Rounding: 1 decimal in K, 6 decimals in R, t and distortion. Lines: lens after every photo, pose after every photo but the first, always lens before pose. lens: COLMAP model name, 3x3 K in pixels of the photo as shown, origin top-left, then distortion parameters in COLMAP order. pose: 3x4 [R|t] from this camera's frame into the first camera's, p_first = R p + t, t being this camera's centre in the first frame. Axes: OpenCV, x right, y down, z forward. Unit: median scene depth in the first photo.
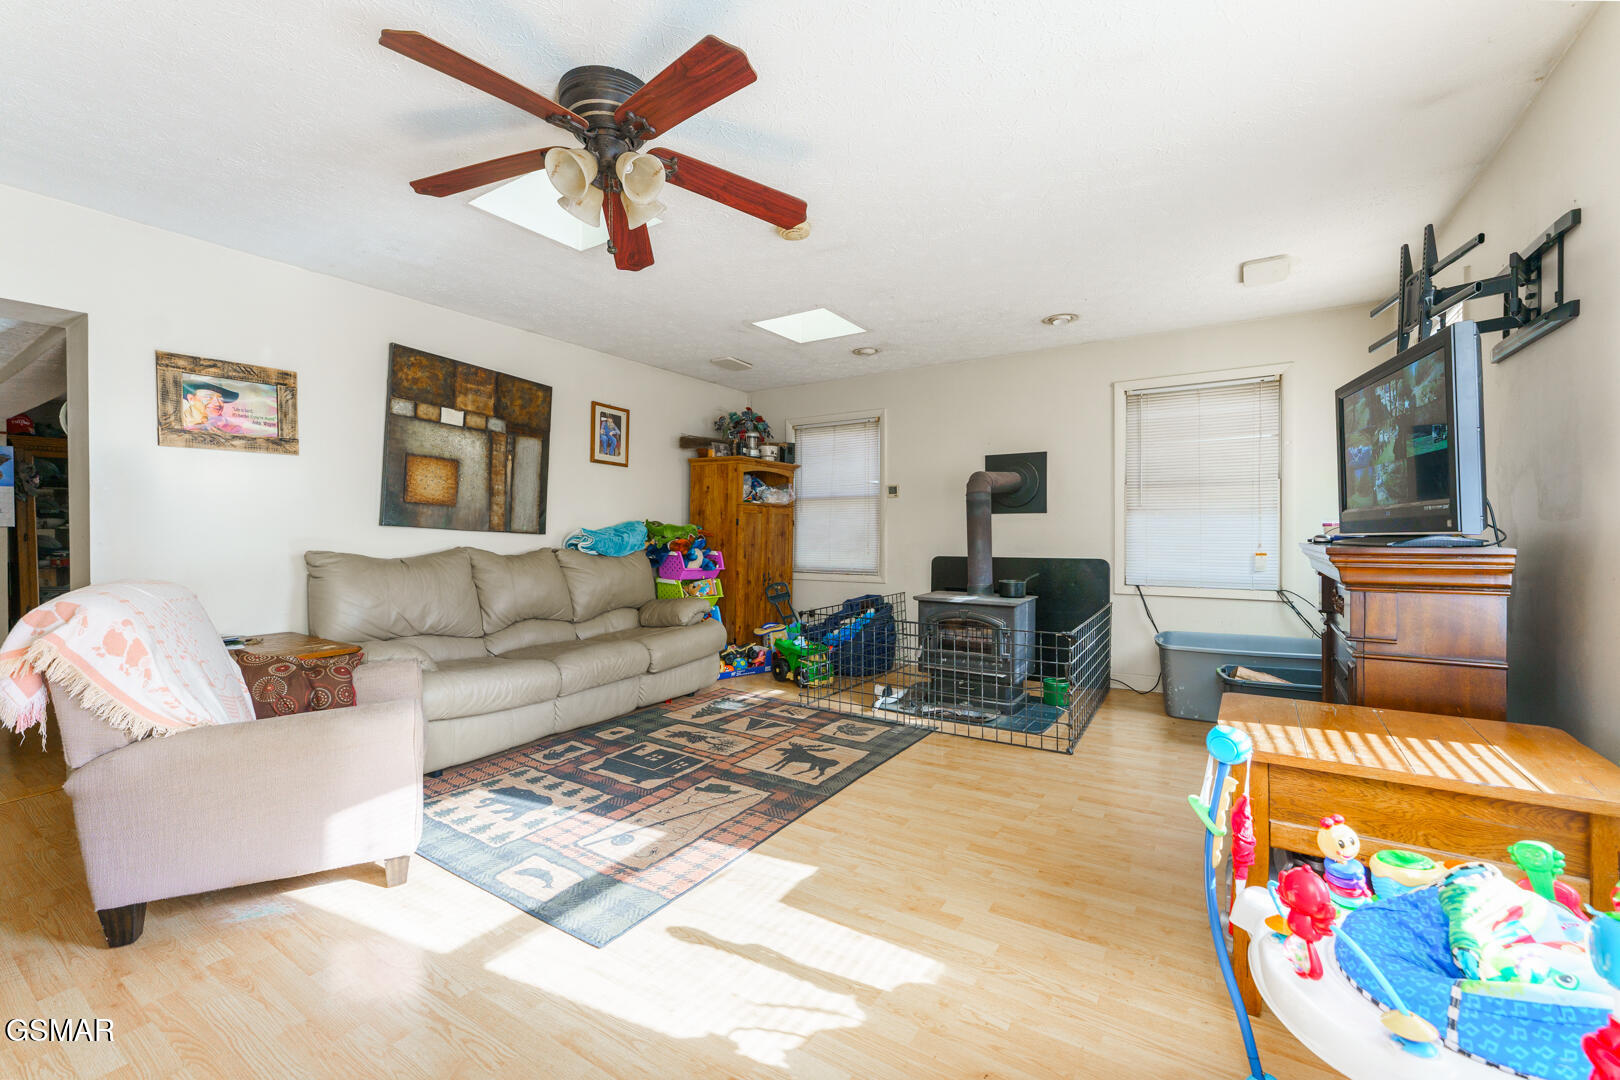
lens RADIAL K [[660.9, 0, 800.4], [0, 660.9, 534.2], [0, 0, 1]] dist [0.001378, 0.000012]
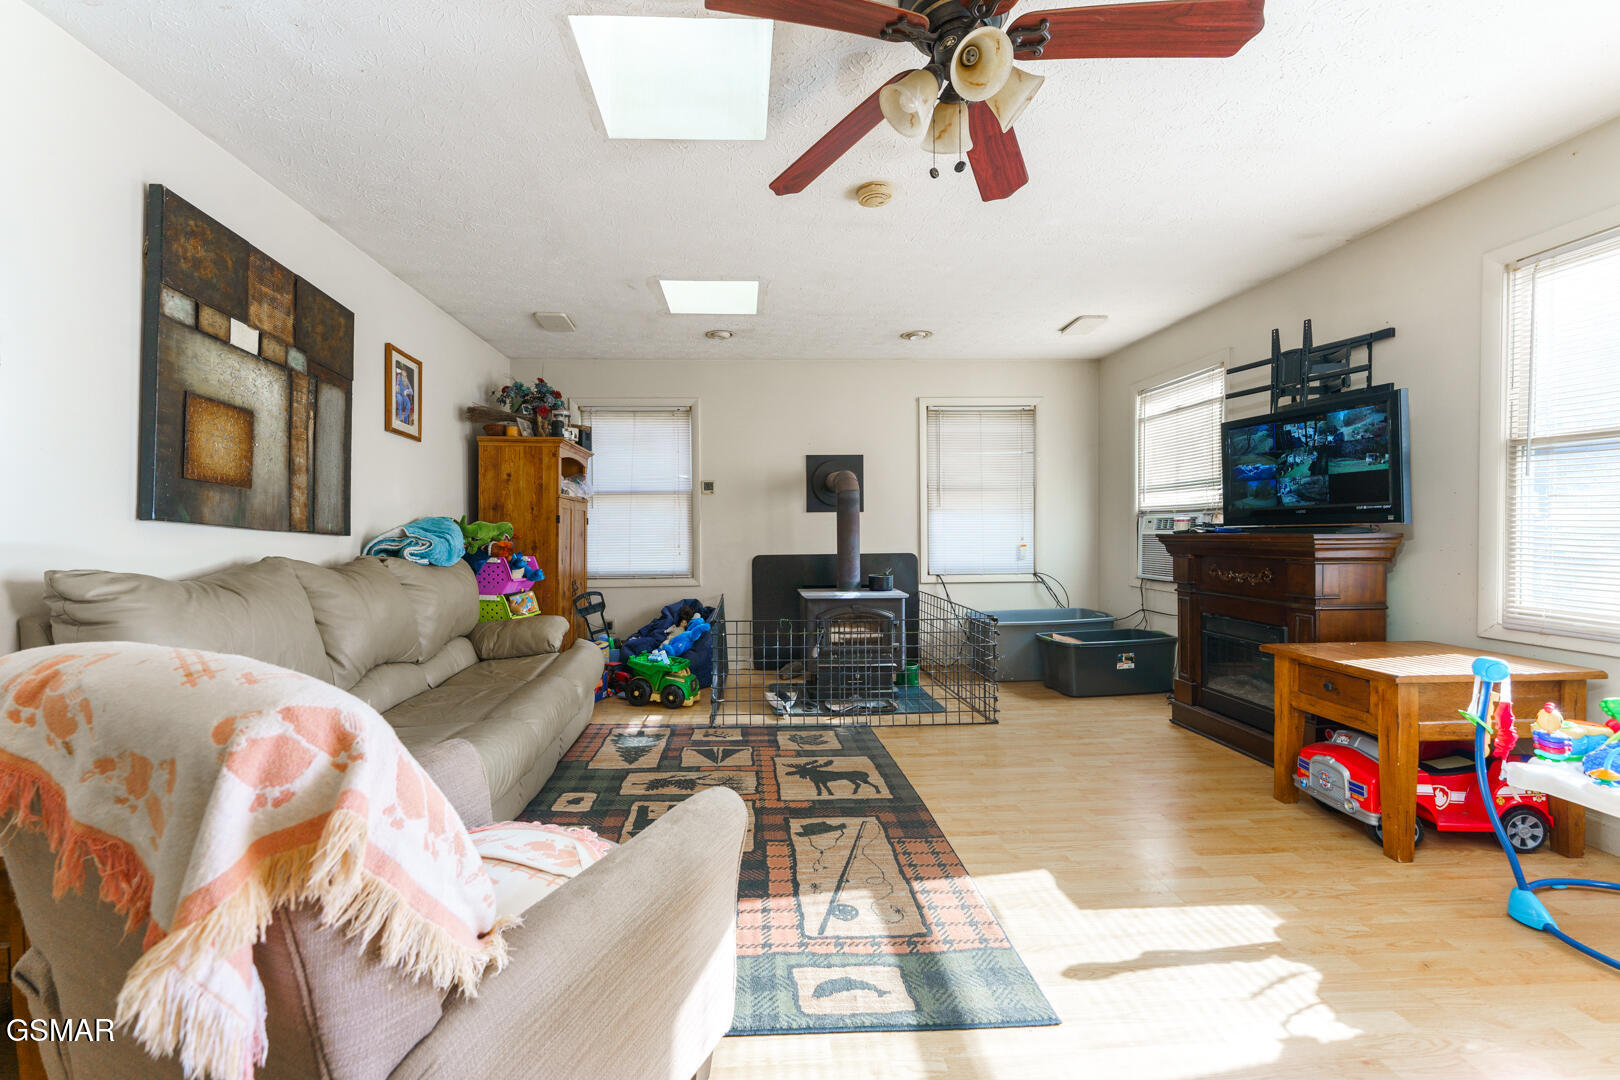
lens RADIAL K [[676.4, 0, 774.4], [0, 676.4, 540.3], [0, 0, 1]] dist [0.001028, 0.000048]
pose [[0.816520, -0.014123, 0.577144, -0.483320], [0.010613, 0.999899, 0.009453, 0.003051], [-0.577219, -0.001594, 0.816588, 0.230495]]
